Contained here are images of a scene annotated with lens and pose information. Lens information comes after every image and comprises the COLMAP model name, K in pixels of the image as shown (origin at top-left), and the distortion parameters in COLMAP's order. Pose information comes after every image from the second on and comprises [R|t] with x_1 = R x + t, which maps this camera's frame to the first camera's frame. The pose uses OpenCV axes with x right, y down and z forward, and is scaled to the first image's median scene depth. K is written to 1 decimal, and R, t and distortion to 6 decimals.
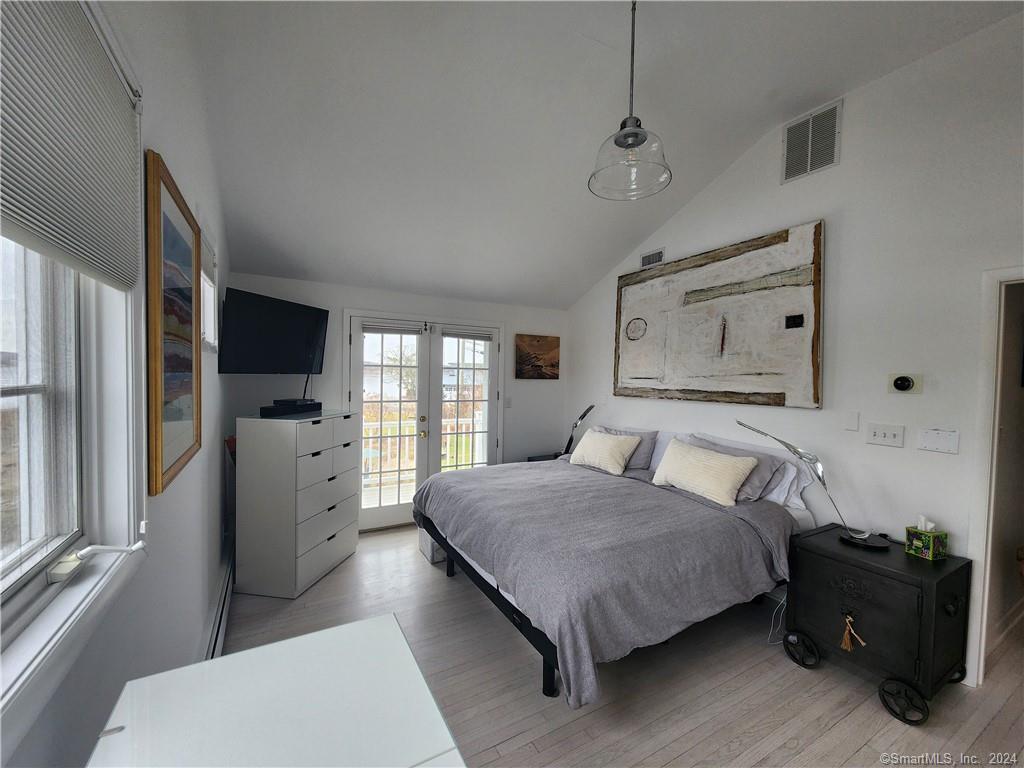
lens RADIAL K [[418.9, 0, 511.8], [0, 418.9, 386.7], [0, 0, 1]] dist [0.001519, 0.000074]
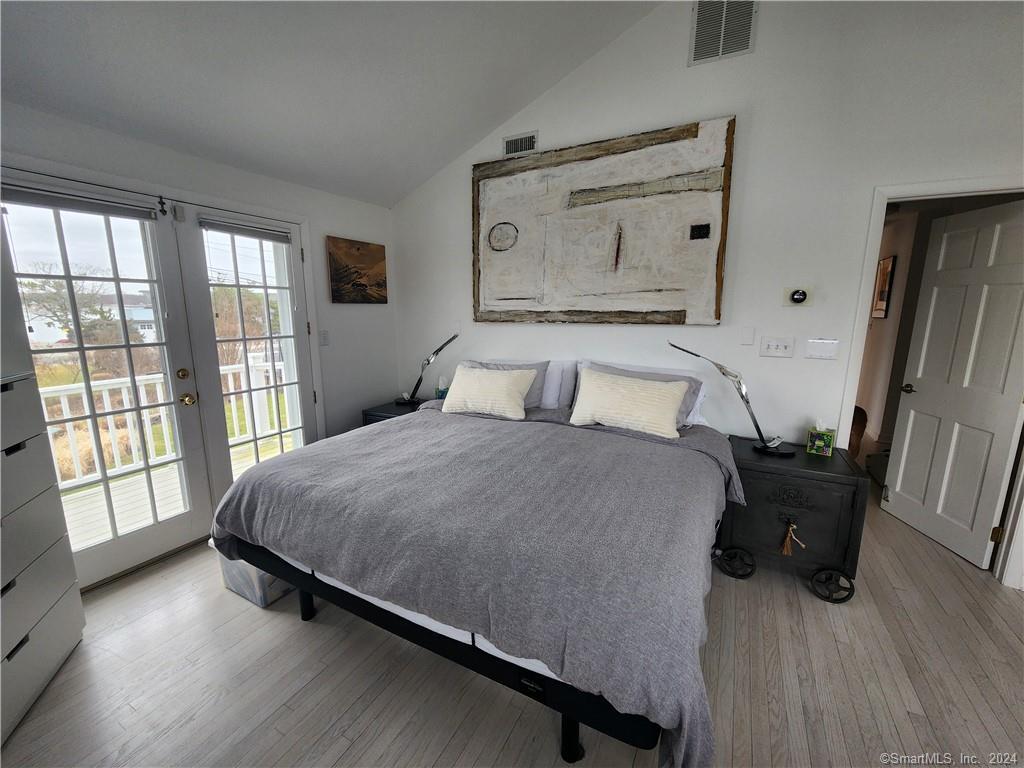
lens RADIAL K [[418.9, 0, 514.7], [0, 418.9, 386.5], [0, 0, 1]] dist [0.001519, 0.000074]
pose [[0.842083, -0.116661, 0.526579, -0.167734], [0.028346, 0.984550, 0.172792, 0.008486], [-0.538602, -0.130579, 0.832380, 0.333752]]
